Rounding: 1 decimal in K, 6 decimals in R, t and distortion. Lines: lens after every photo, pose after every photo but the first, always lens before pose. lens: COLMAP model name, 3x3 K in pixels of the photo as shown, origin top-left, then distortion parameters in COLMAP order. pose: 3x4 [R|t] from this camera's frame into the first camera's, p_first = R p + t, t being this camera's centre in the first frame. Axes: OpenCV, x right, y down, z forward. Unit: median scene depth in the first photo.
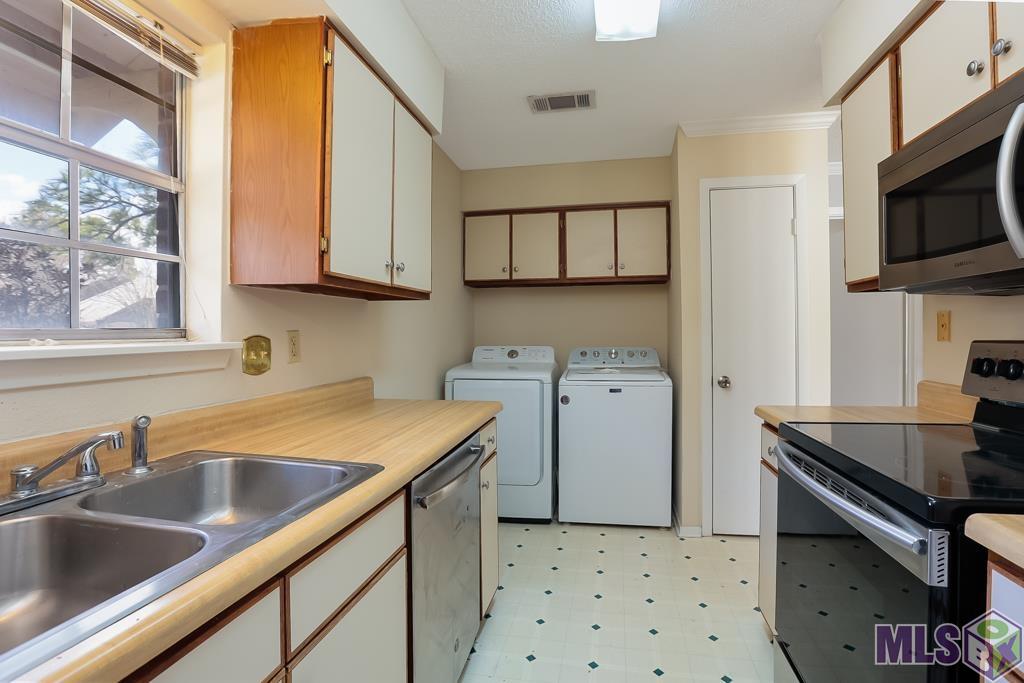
lens RADIAL K [[490.4, 0, 509.9], [0, 490.4, 332.4], [0, 0, 1]] dist [-0.015519, -0.000303]
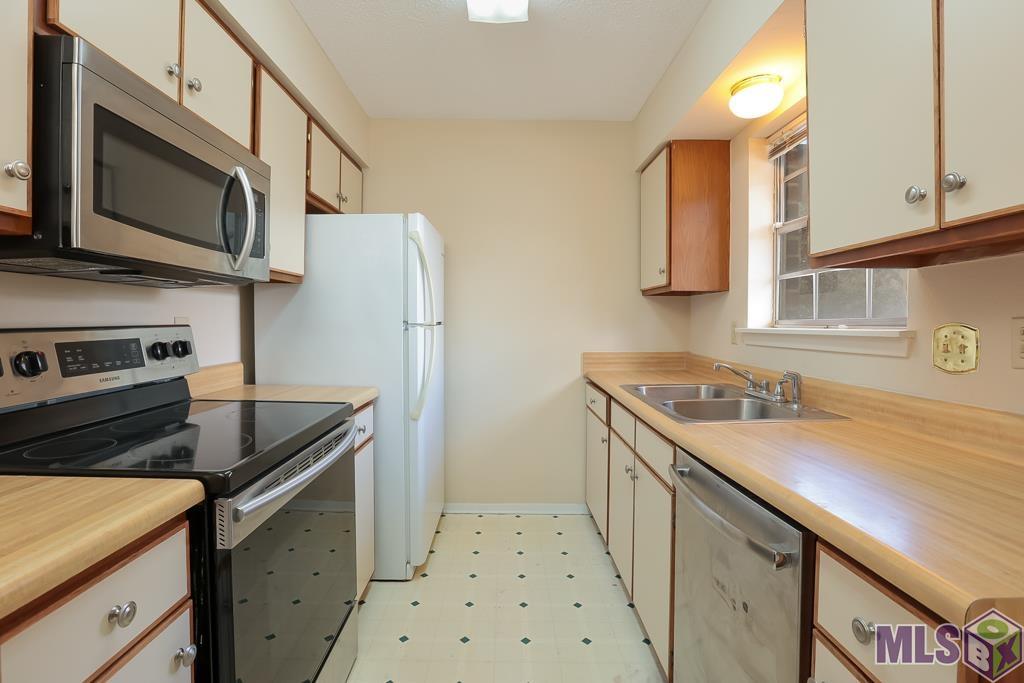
lens RADIAL K [[490.4, 0, 509.9], [0, 490.4, 332.4], [0, 0, 1]] dist [-0.015519, -0.000303]
pose [[-0.973252, 0.008175, -0.229593, 0.402834], [0.003091, 0.999742, 0.022497, -0.001718], [0.229718, 0.021185, -0.973027, 1.755642]]
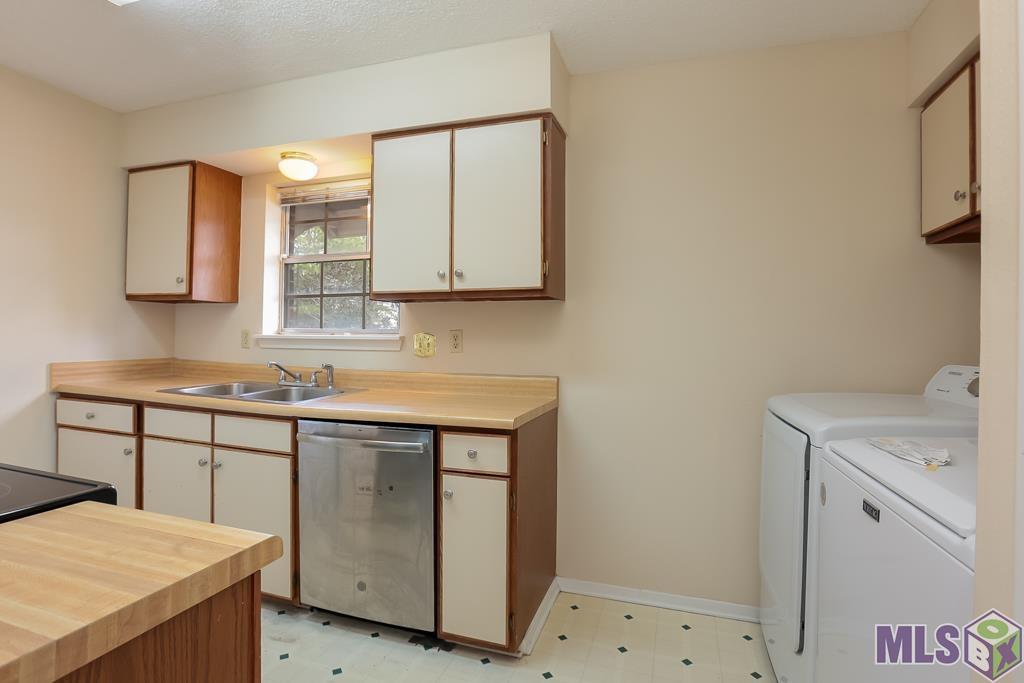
lens RADIAL K [[490.4, 0, 509.9], [0, 490.4, 332.4], [0, 0, 1]] dist [-0.015519, -0.000303]
pose [[-0.113268, -0.001316, -0.993564, 1.155801], [-0.014910, 0.999889, 0.000376, -0.002269], [0.993453, 0.014856, -0.113275, 1.604136]]
